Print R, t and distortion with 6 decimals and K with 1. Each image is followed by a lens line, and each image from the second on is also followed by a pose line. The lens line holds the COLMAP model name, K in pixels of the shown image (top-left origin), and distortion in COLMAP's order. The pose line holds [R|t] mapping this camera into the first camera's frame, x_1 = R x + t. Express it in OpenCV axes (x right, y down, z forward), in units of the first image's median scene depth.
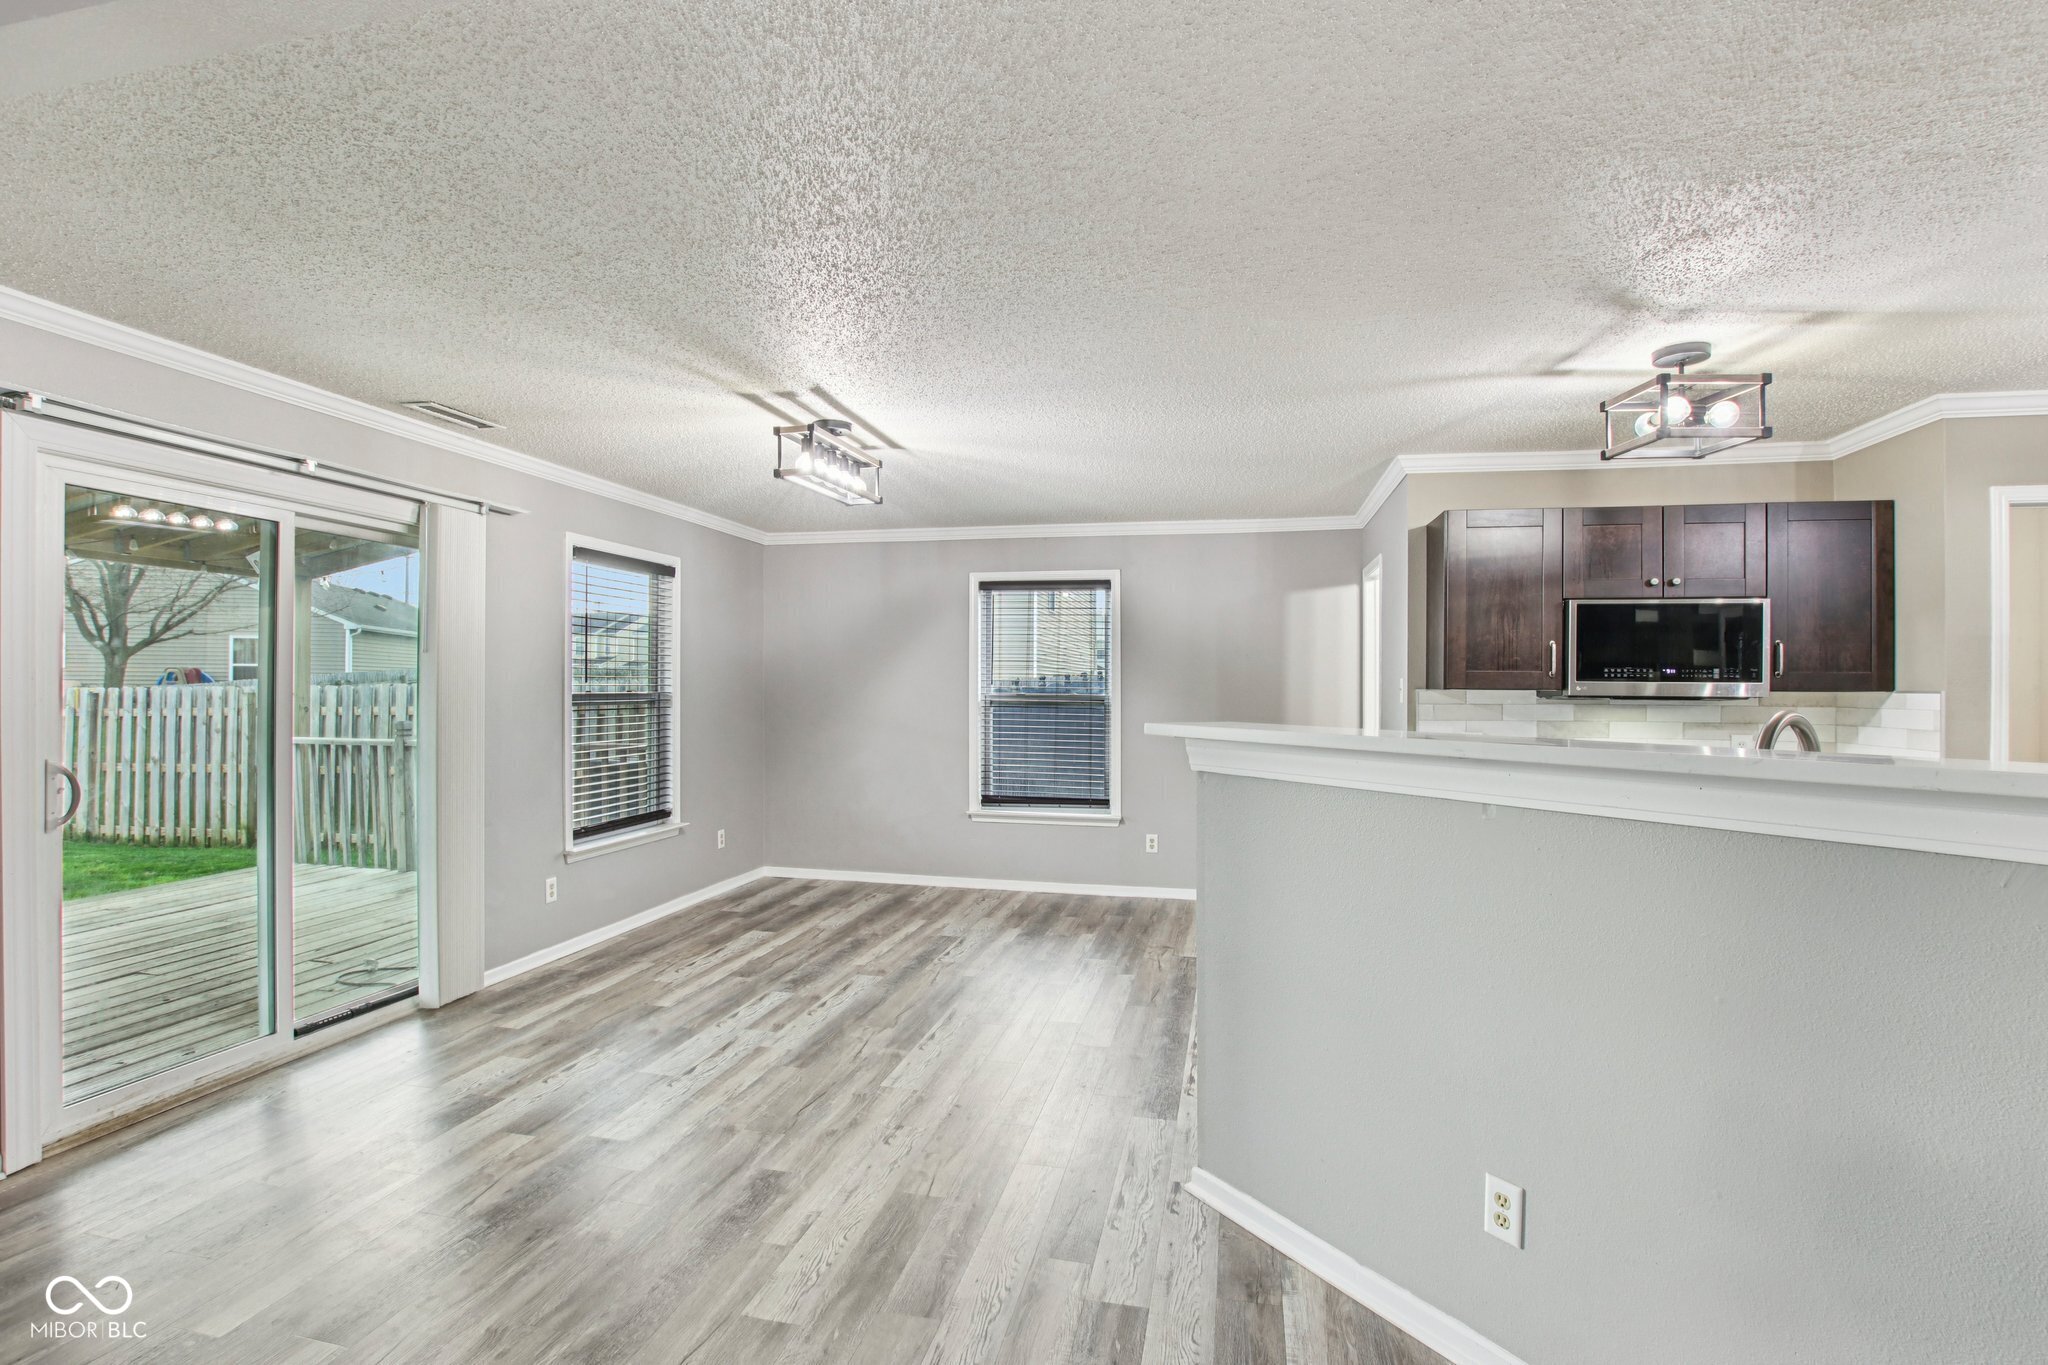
lens RADIAL K [[955.5, 0, 1029.6], [0, 955.5, 679.3], [0, 0, 1]] dist [-0.035410, 0.004477]
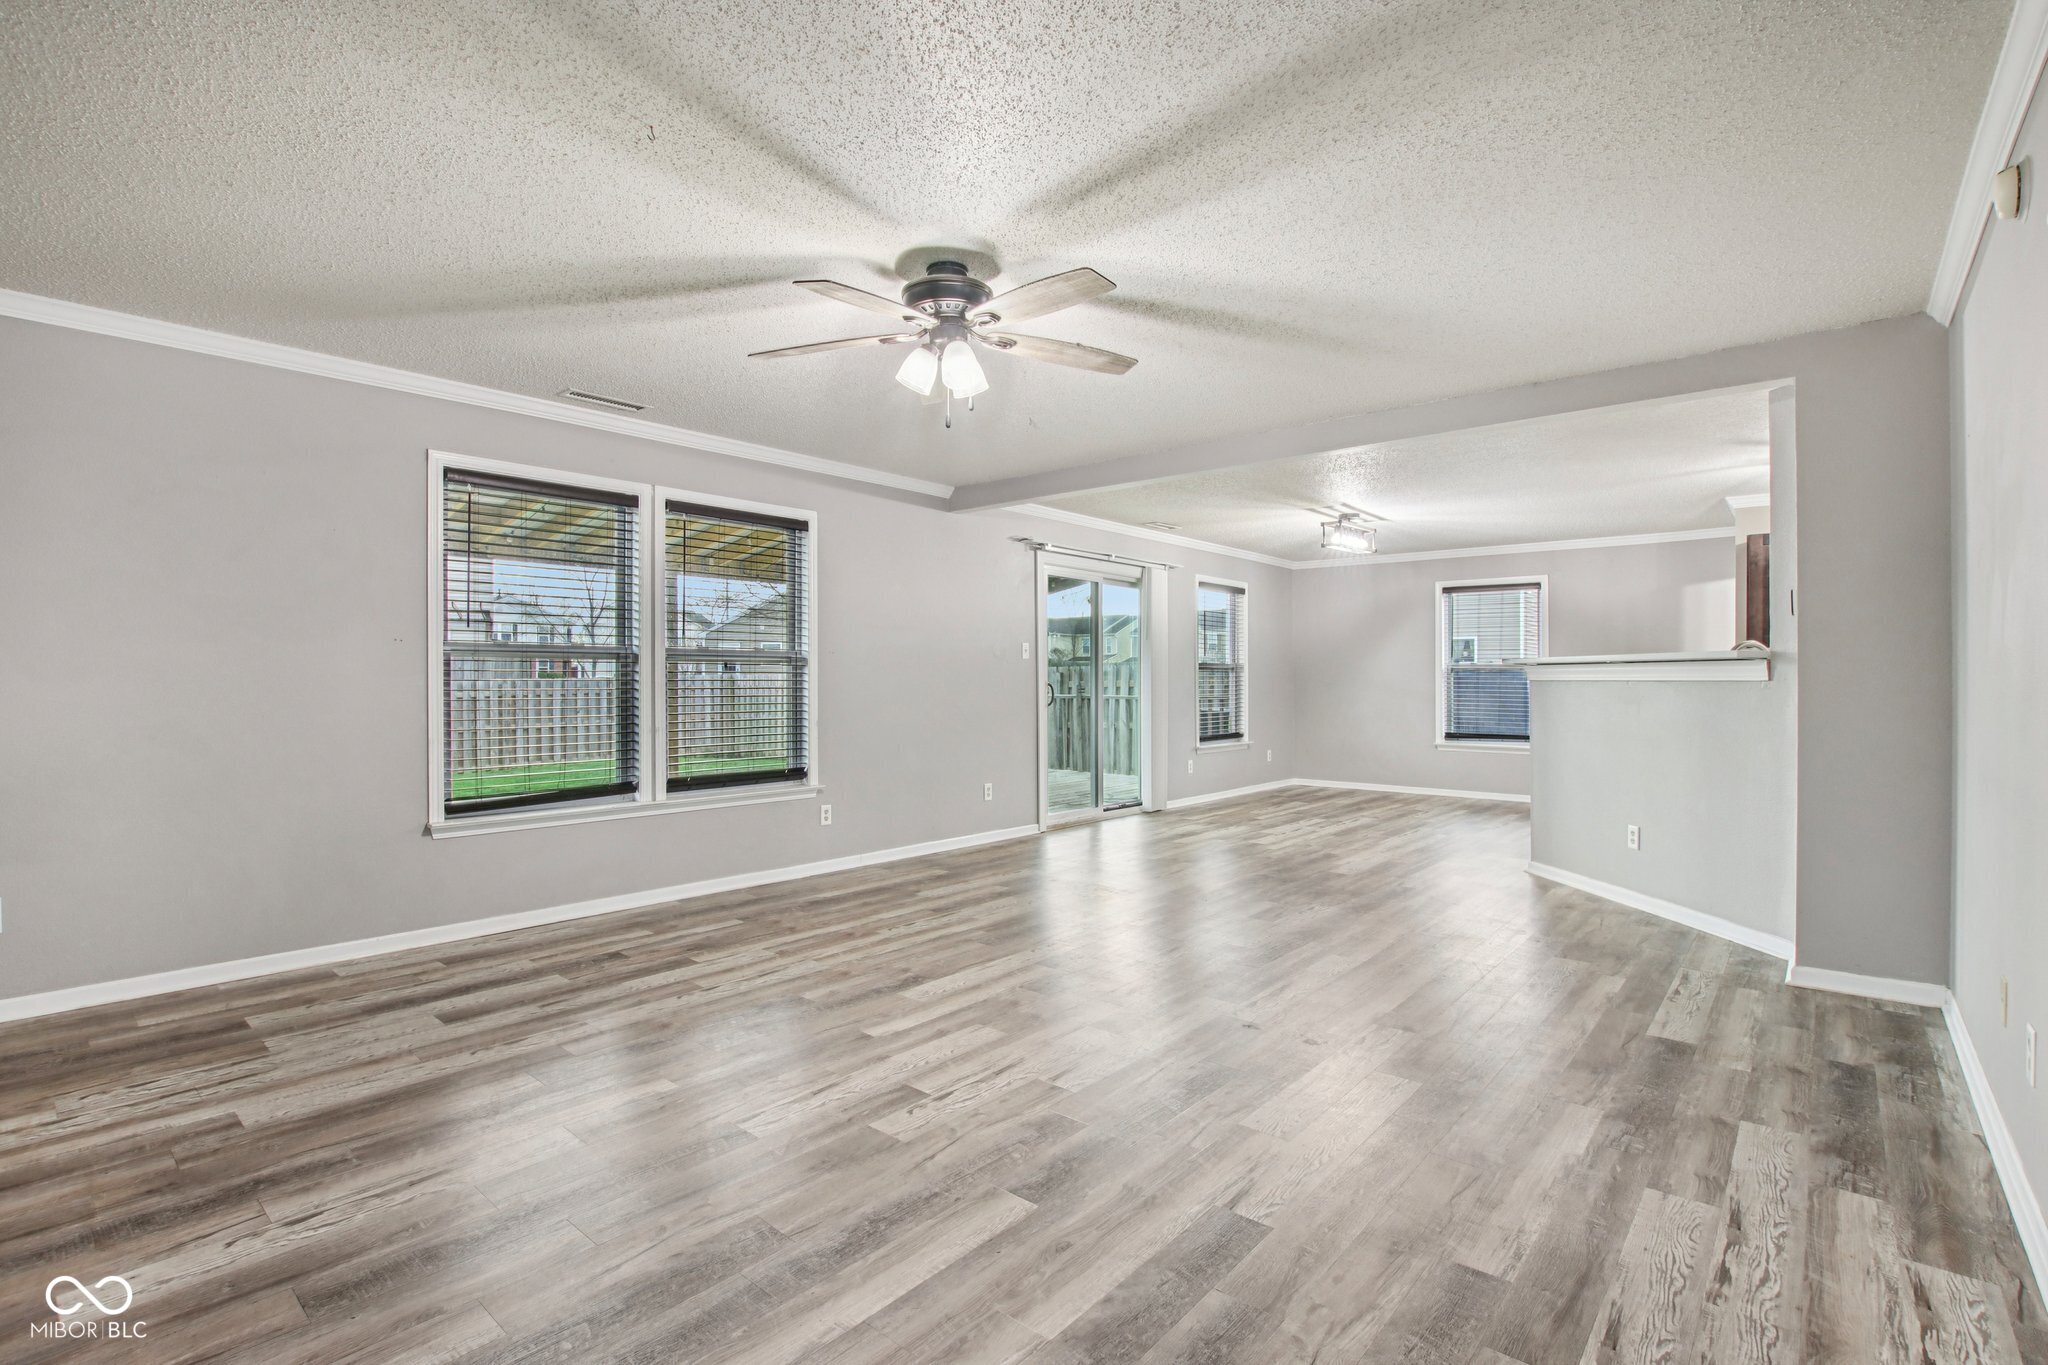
lens RADIAL K [[955.5, 0, 1024.3], [0, 955.5, 687.8], [0, 0, 1]] dist [-0.035410, 0.004477]
pose [[0.879820, -0.000690, -0.475307, 0.101309], [0.006337, 0.999927, 0.010279, 0.045223], [0.475265, -0.012055, 0.879760, -0.808069]]
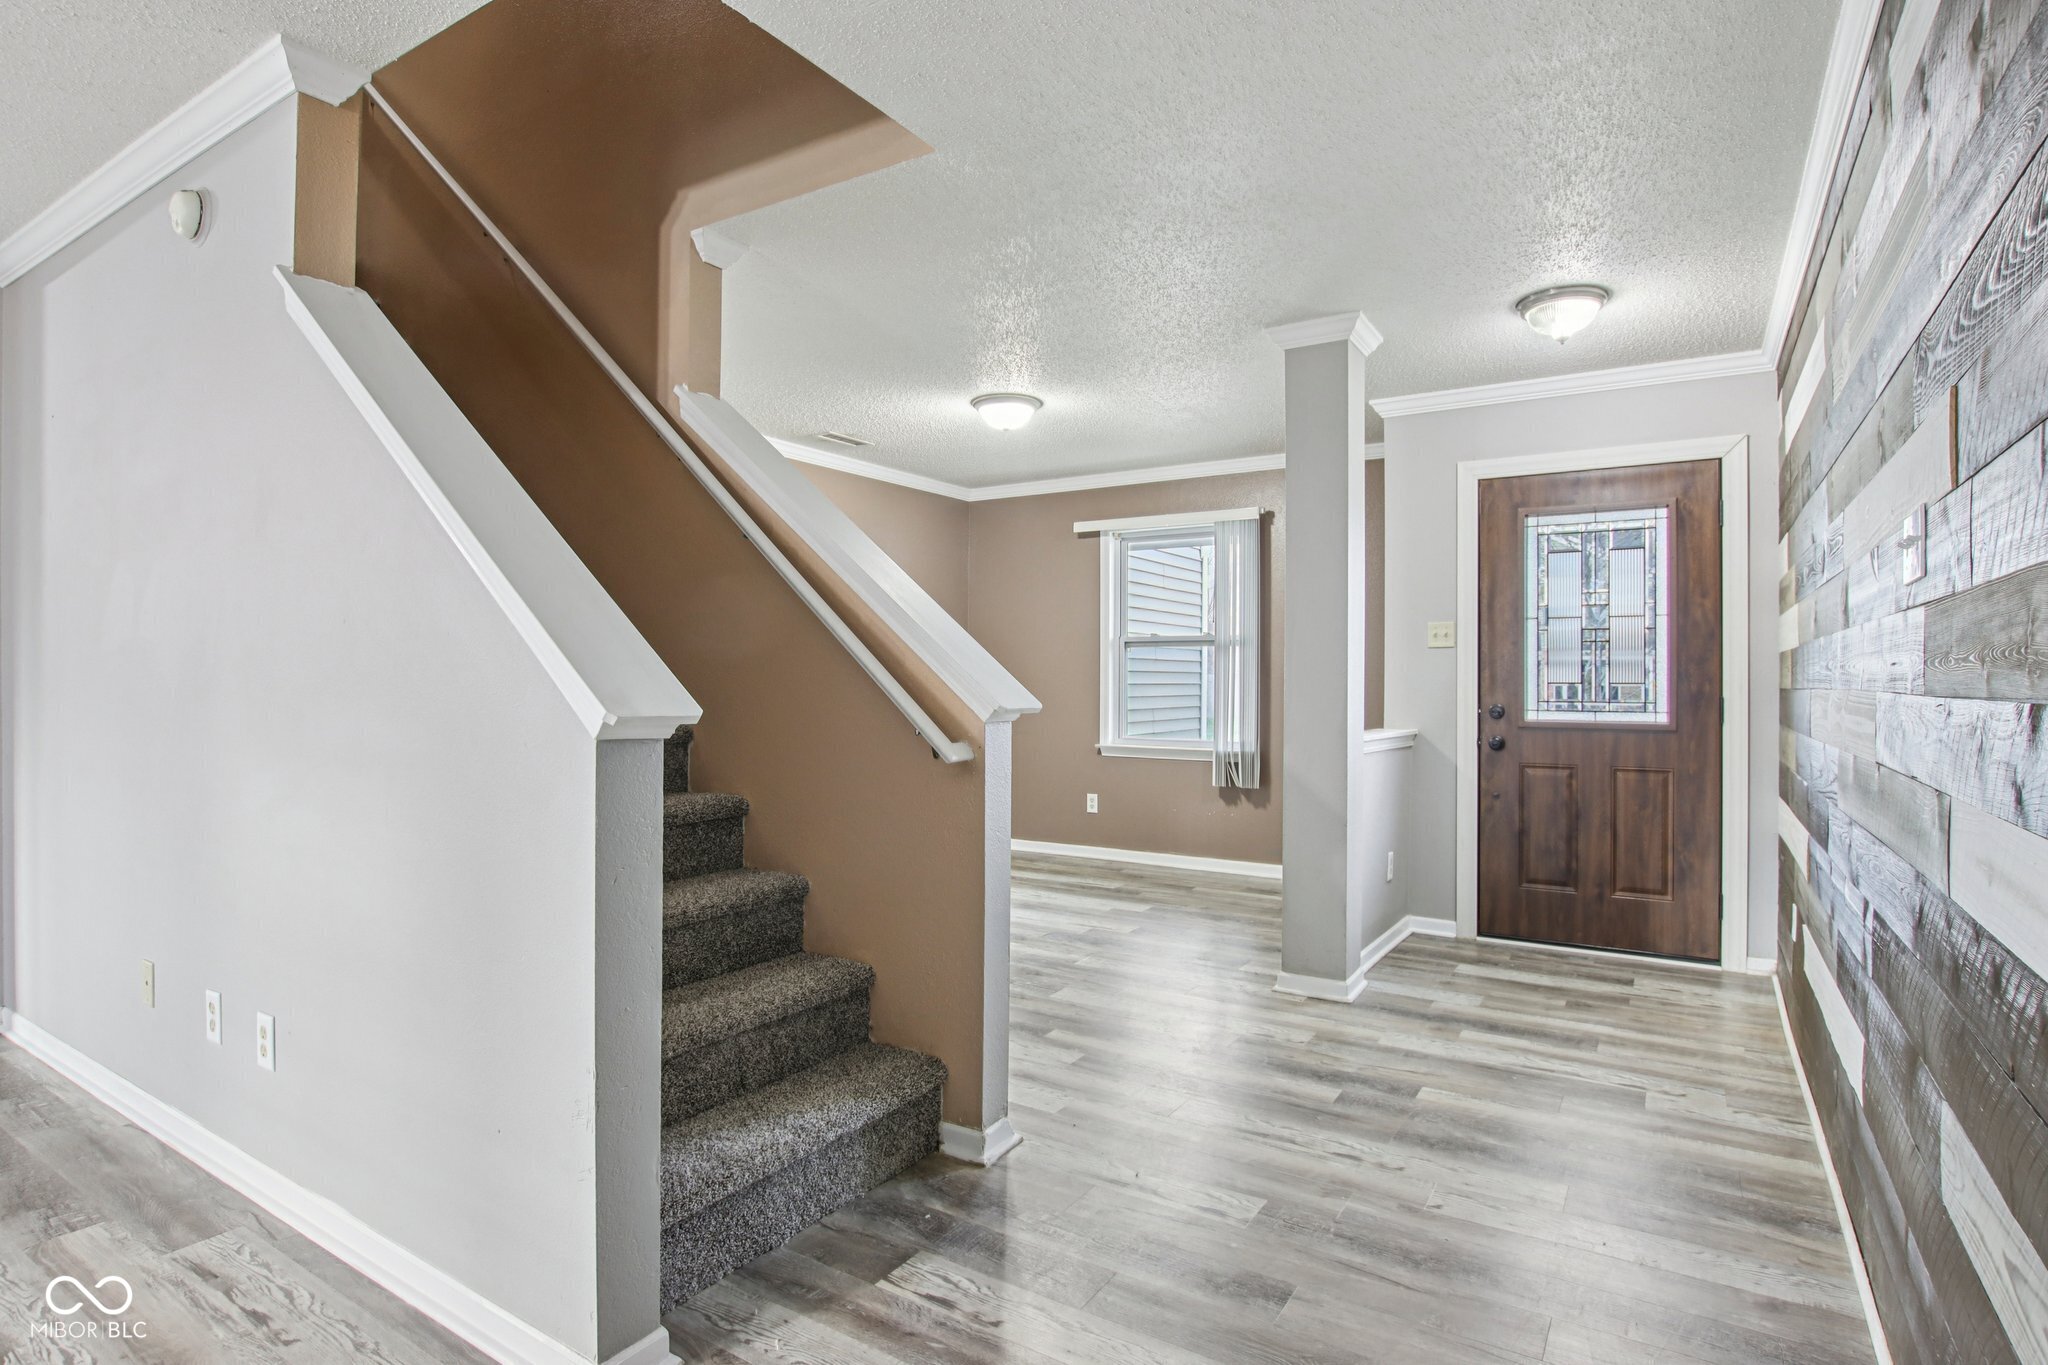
lens RADIAL K [[1036.8, 0, 1031.5], [0, 1036.8, 681.2], [0, 0, 1]] dist [-0.014243, 0.000770]
pose [[0.335994, -0.006051, 0.941845, -0.031883], [-0.006373, 0.999942, 0.008697, 0.046311], [-0.941843, -0.008925, 0.335936, -0.777884]]
